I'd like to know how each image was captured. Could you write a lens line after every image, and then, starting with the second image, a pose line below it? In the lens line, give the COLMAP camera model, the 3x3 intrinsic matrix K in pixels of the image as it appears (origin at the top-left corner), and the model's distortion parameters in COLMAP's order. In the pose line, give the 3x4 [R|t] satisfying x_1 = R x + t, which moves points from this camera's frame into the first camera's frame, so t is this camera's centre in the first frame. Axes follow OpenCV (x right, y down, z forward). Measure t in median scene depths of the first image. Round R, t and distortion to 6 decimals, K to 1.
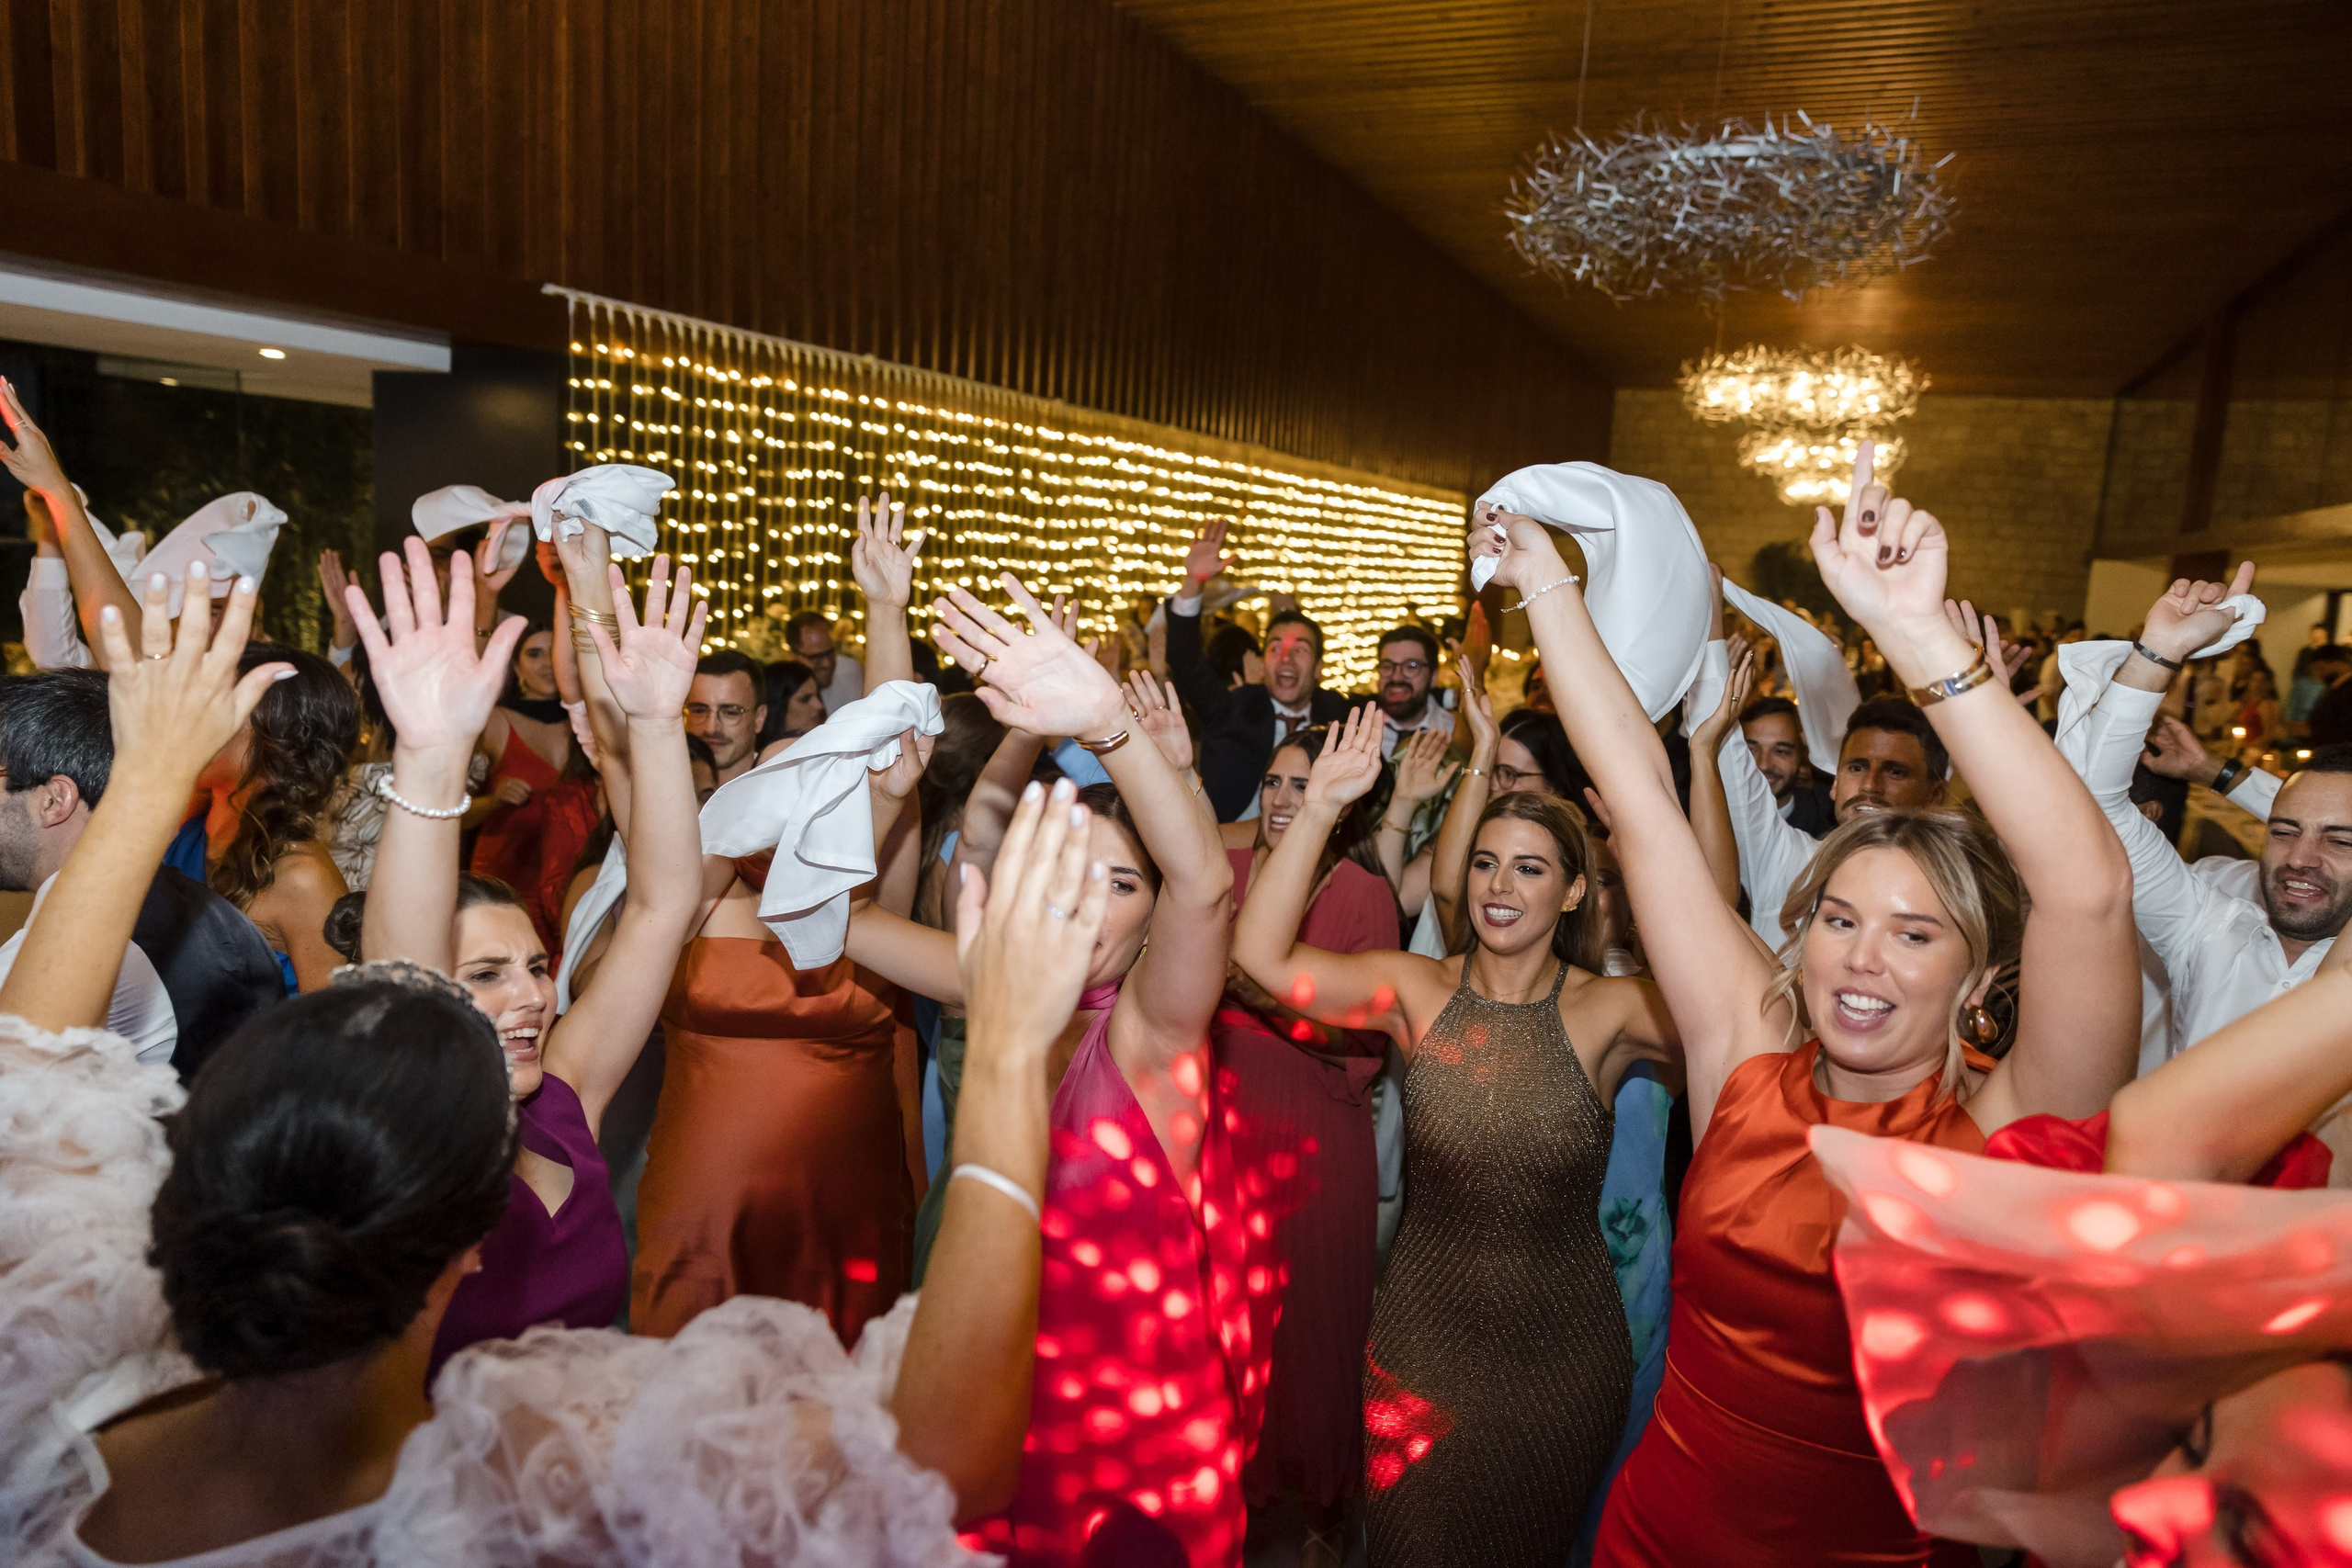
lens RADIAL K [[1614.7, 0, 1176.0], [0, 1614.7, 784.0], [0, 0, 1]] dist [0.001270, 0.001183]
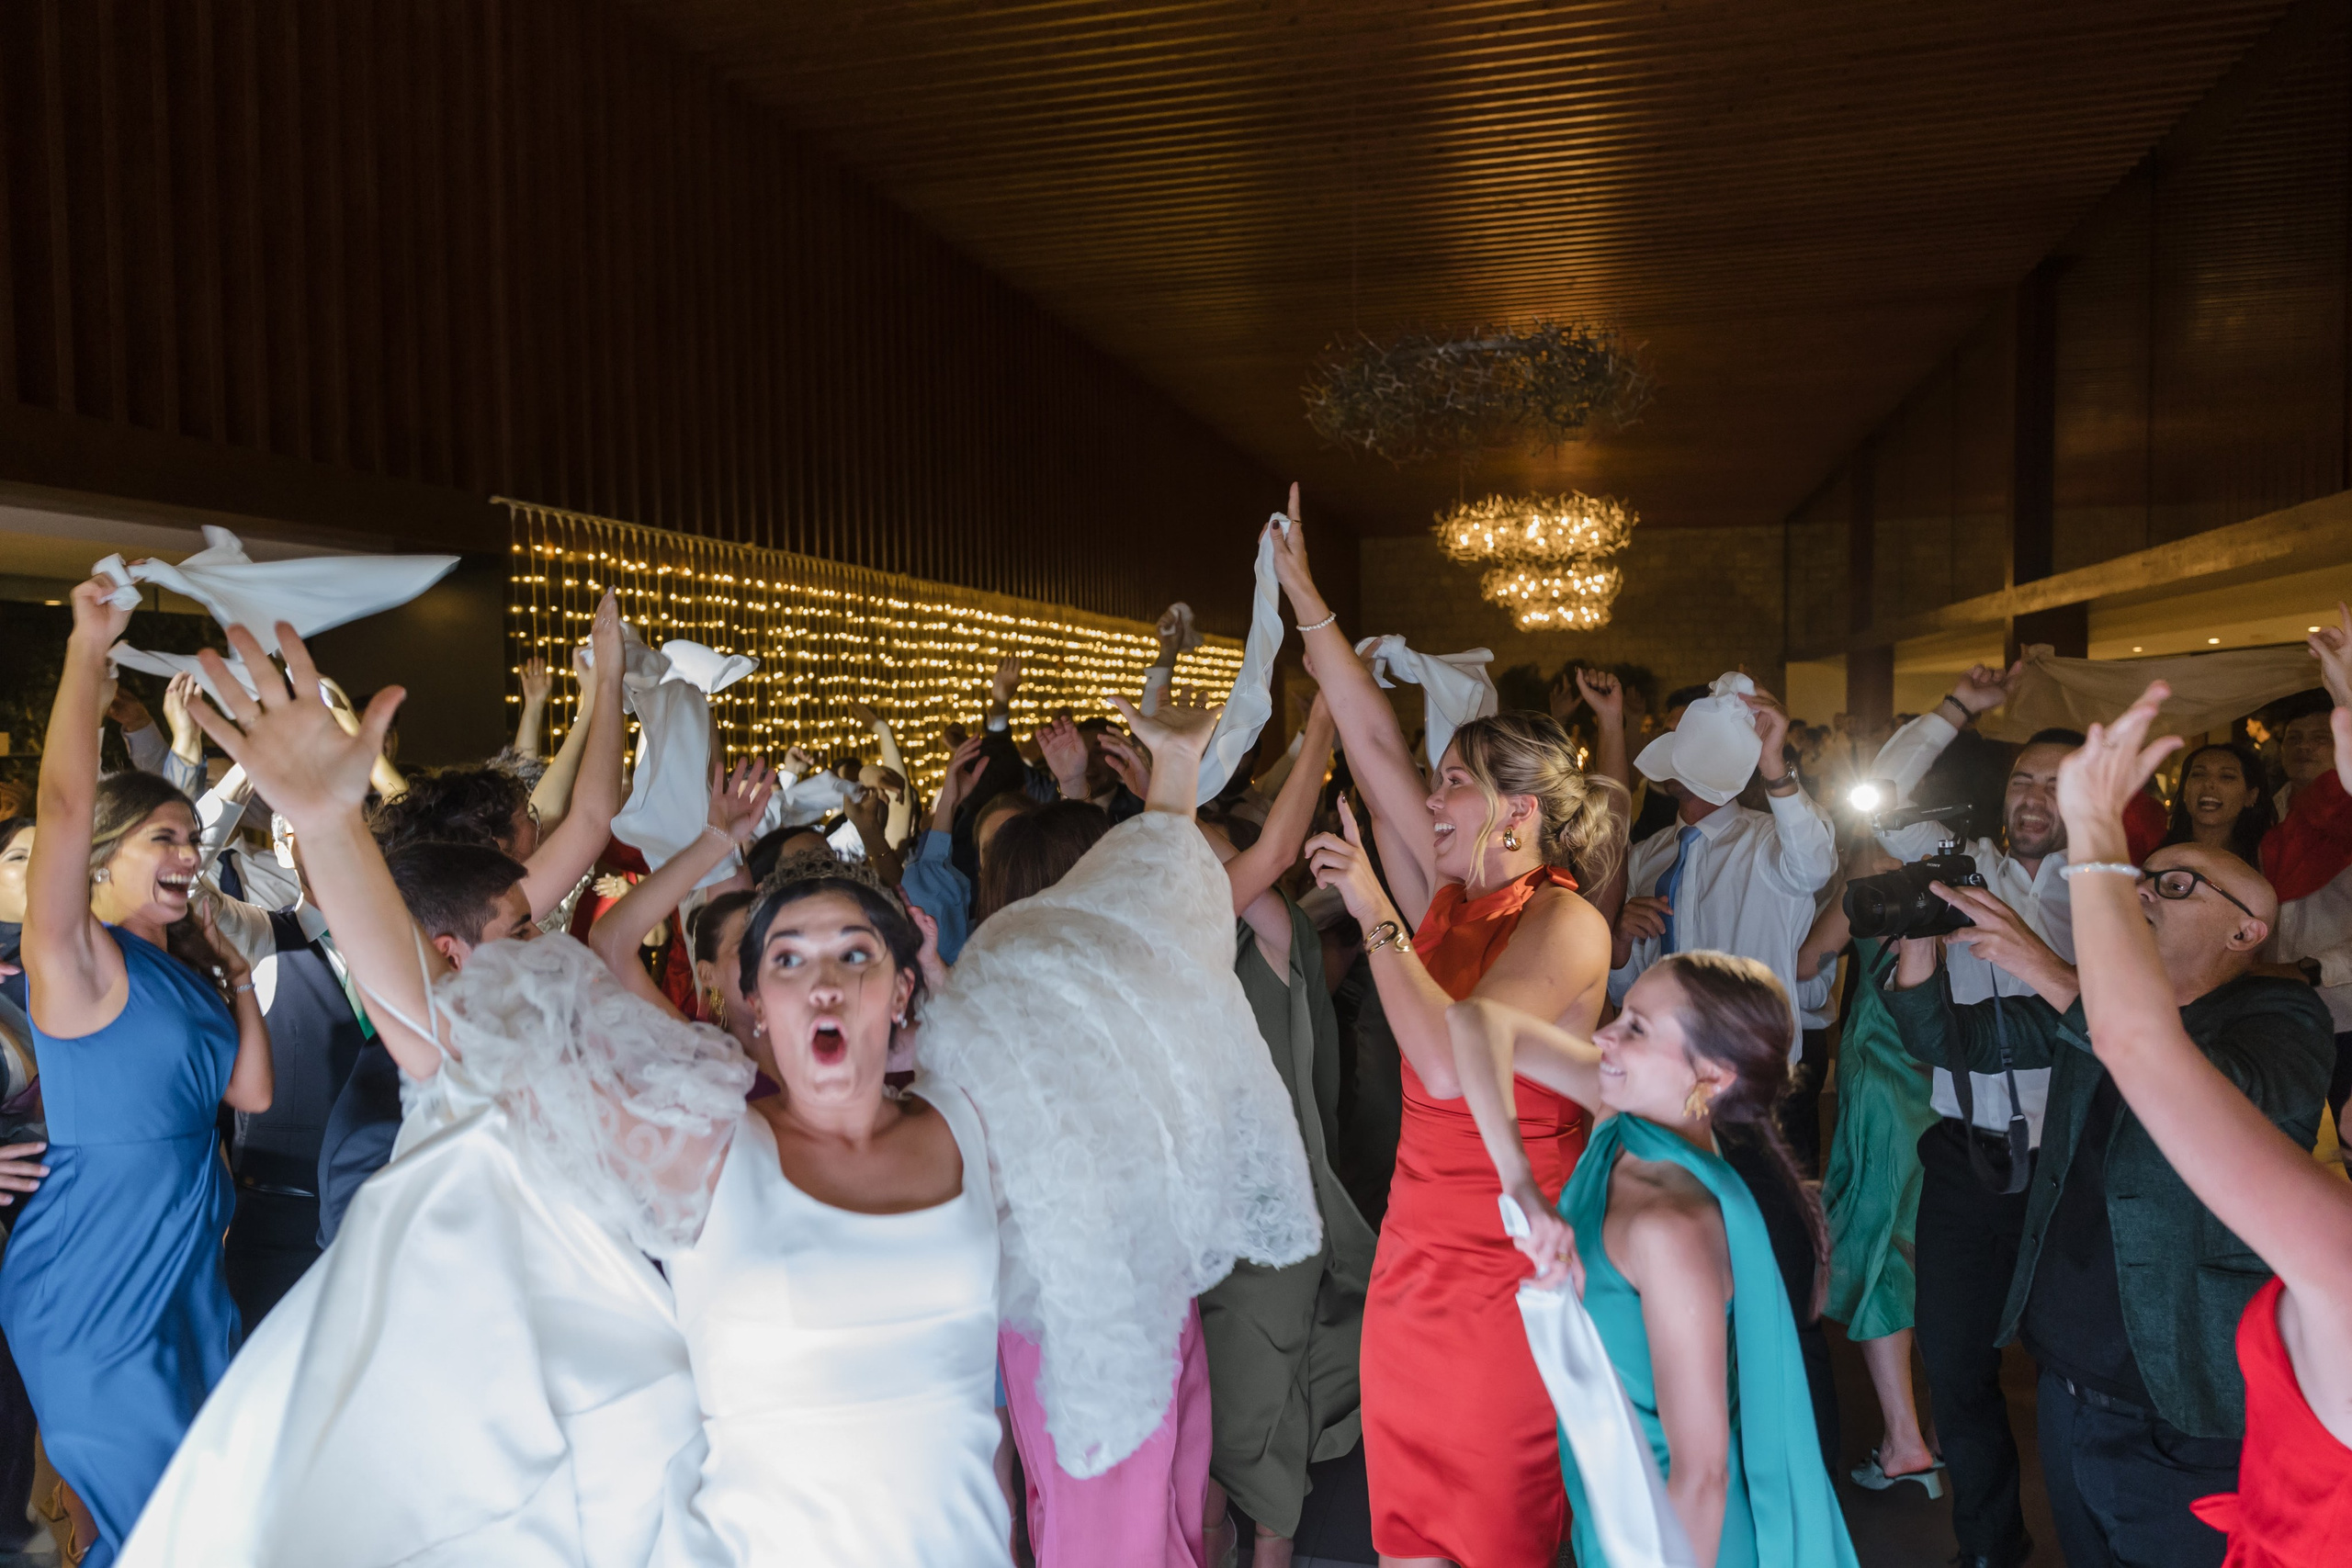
lens RADIAL K [[1665.0, 0, 1176.0], [0, 1665.0, 784.0], [0, 0, 1]] dist [0.004790, -0.004929]
pose [[0.983967, -0.075722, 0.161479, -0.078625], [0.092010, 0.991130, -0.095890, 0.028943], [-0.152786, 0.109211, 0.982206, -0.121714]]
